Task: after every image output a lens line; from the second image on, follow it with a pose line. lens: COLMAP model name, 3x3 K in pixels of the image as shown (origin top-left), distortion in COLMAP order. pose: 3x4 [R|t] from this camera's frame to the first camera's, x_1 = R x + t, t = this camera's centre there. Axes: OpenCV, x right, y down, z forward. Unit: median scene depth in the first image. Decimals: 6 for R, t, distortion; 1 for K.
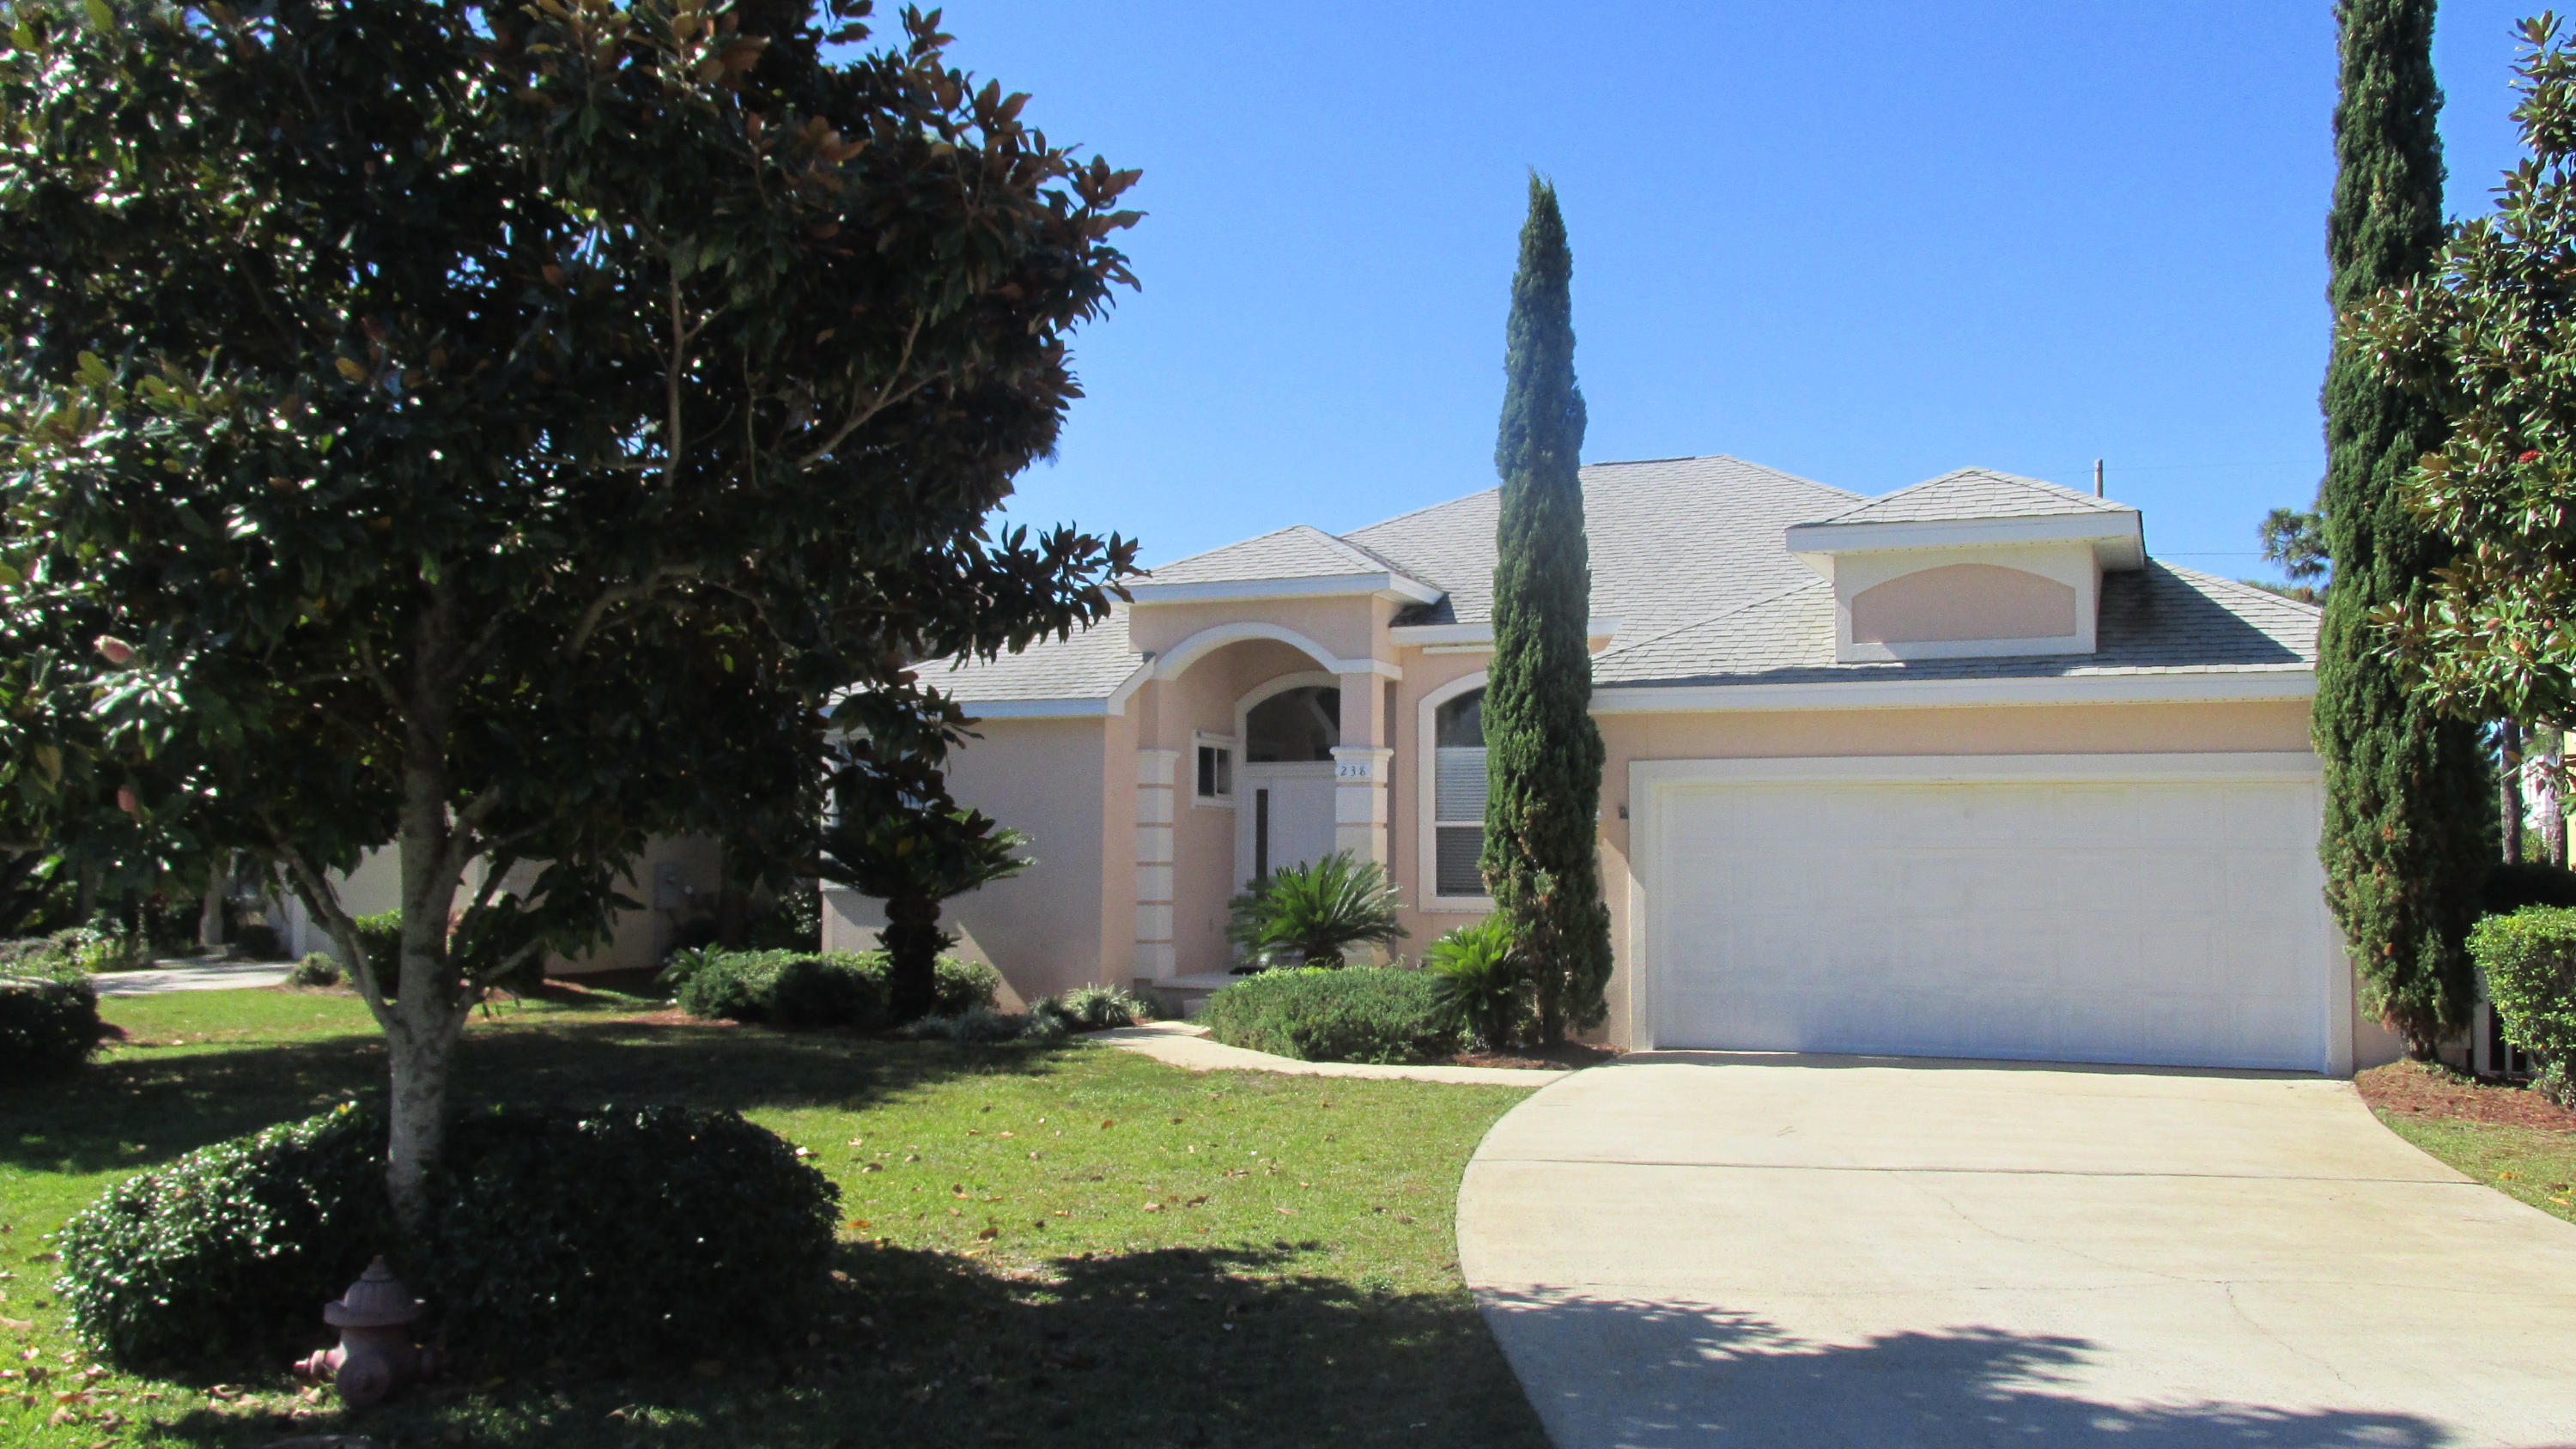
lens RADIAL K [[2168.6, 0, 1284.6], [0, 2168.6, 734.3], [0, 0, 1]] dist [-0.027732, 0.009594]
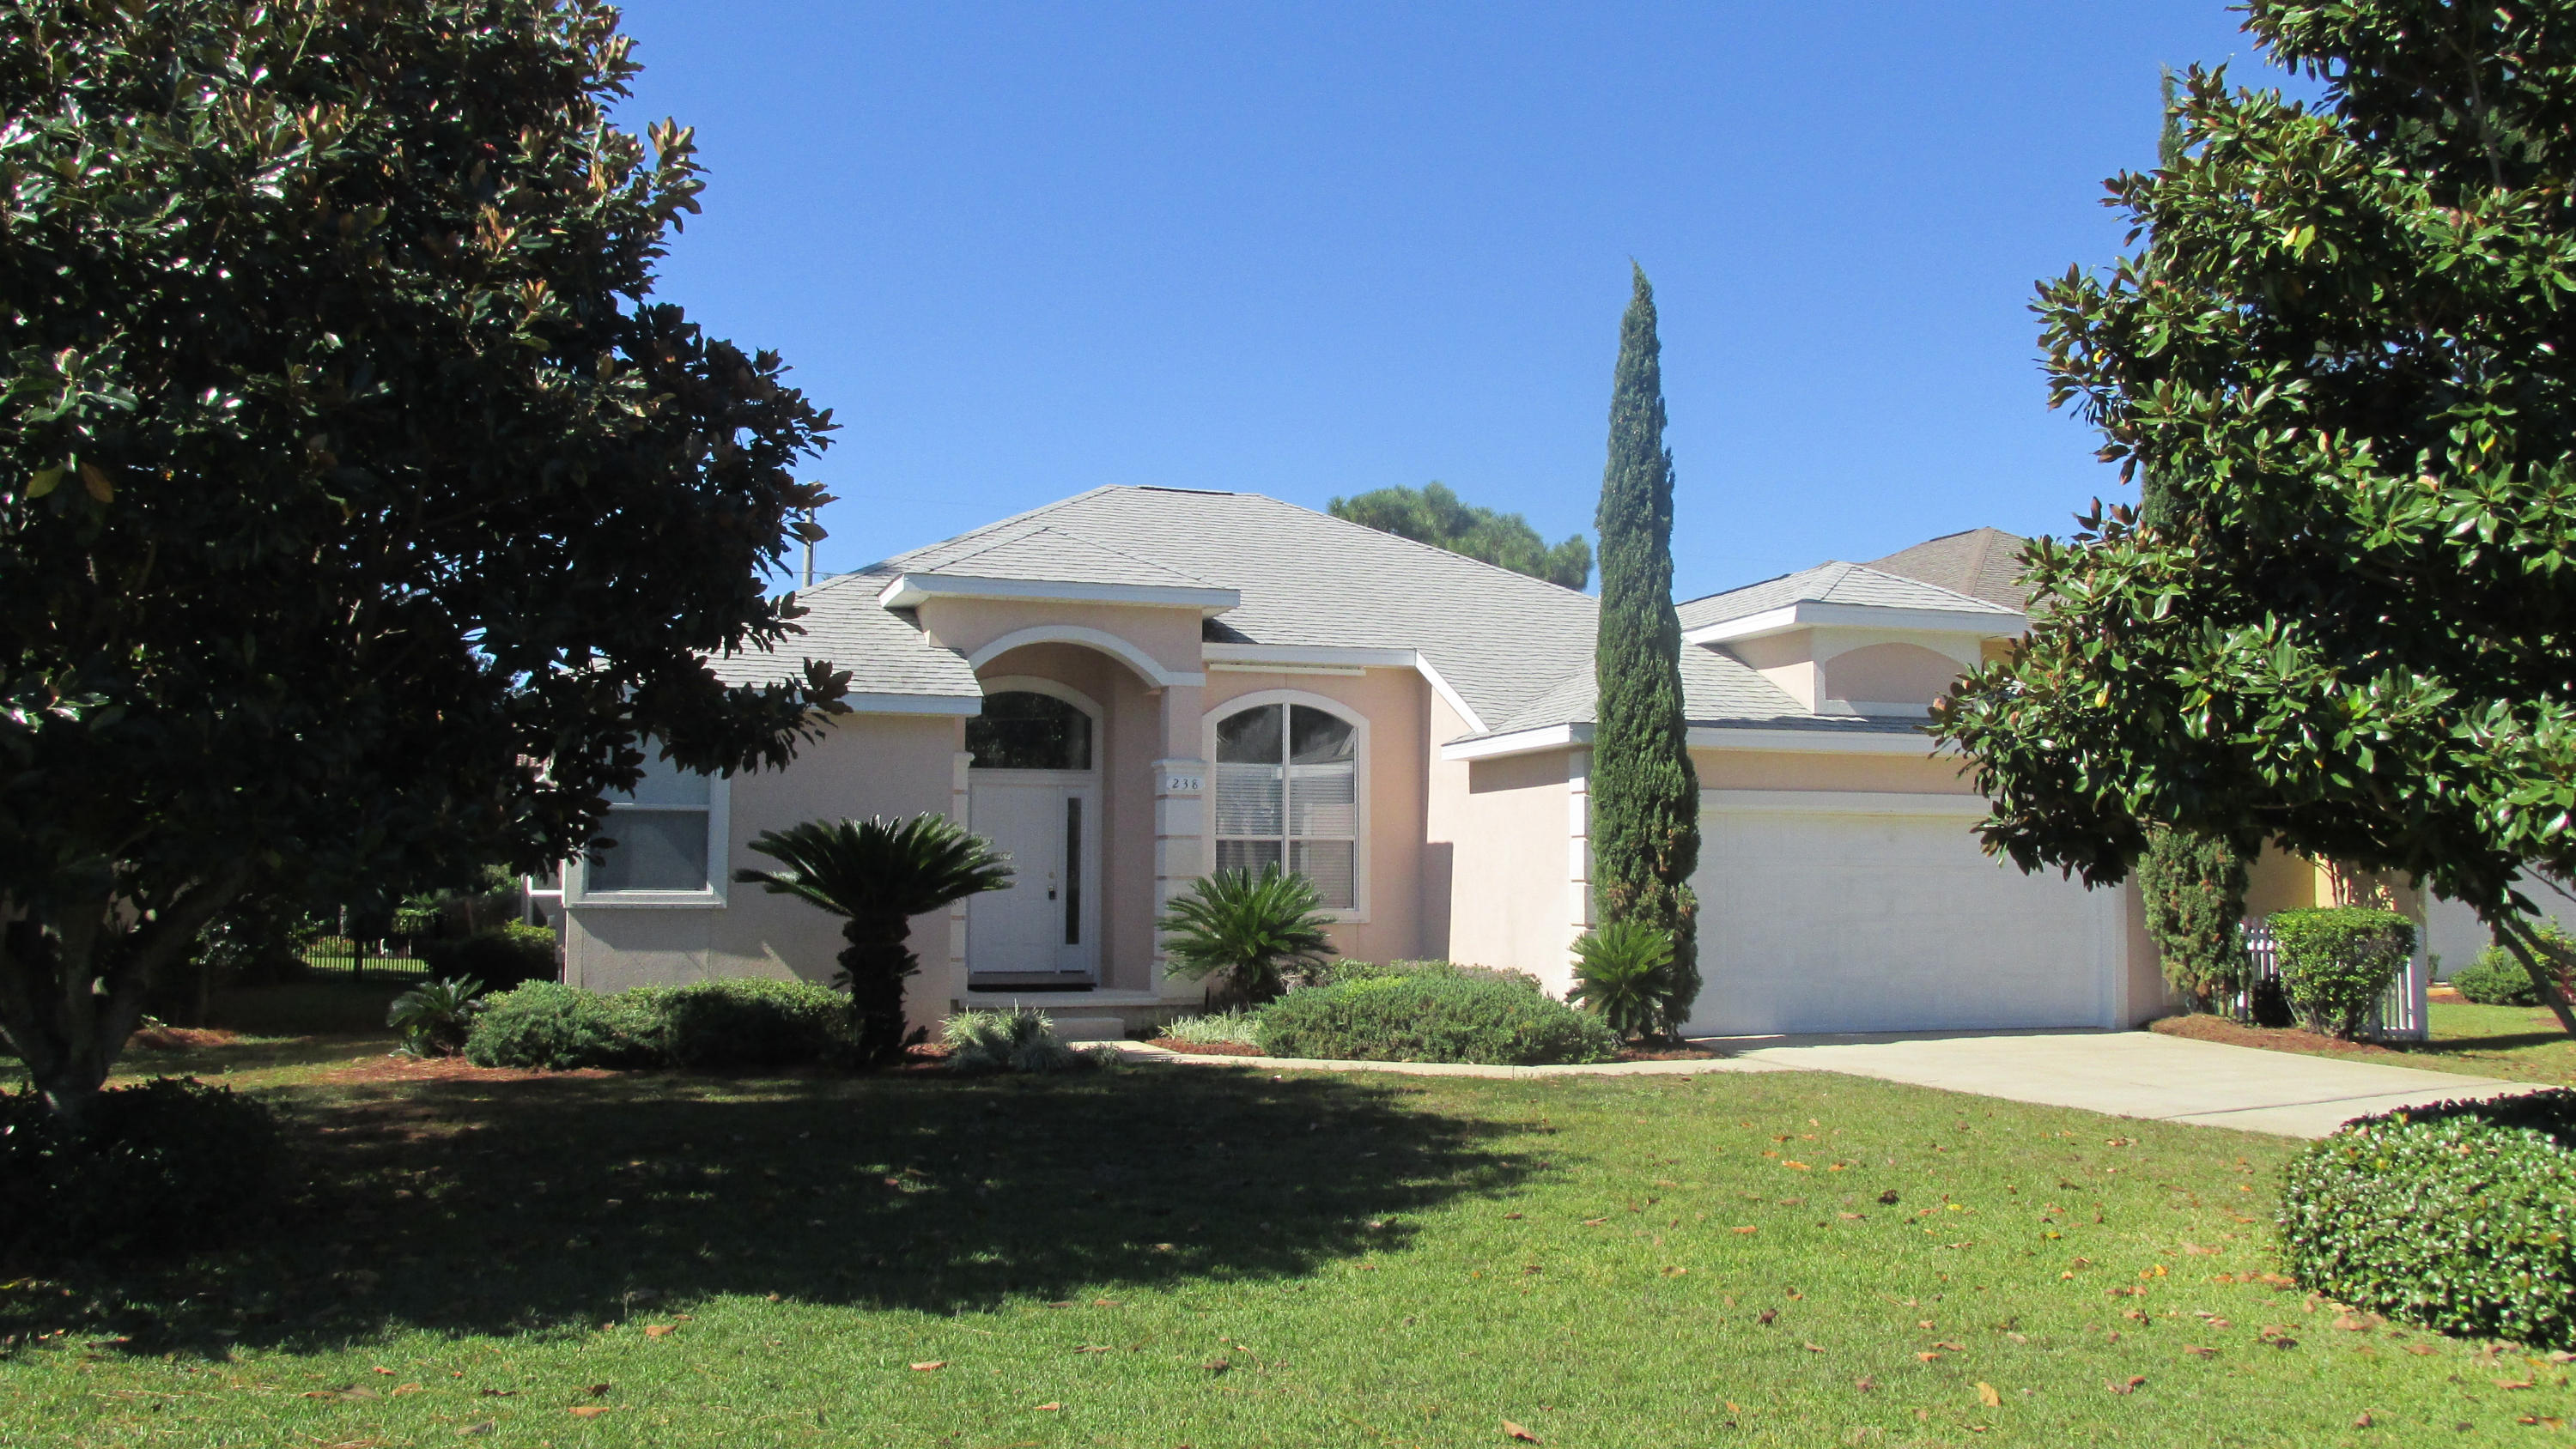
lens RADIAL K [[2168.6, 0, 1284.6], [0, 2168.6, 734.3], [0, 0, 1]] dist [-0.027732, 0.009594]
pose [[0.737547, 0.044629, 0.673819, -0.788447], [-0.043767, 0.998875, -0.018252, 0.013517], [-0.673876, -0.016029, 0.738671, 0.294362]]
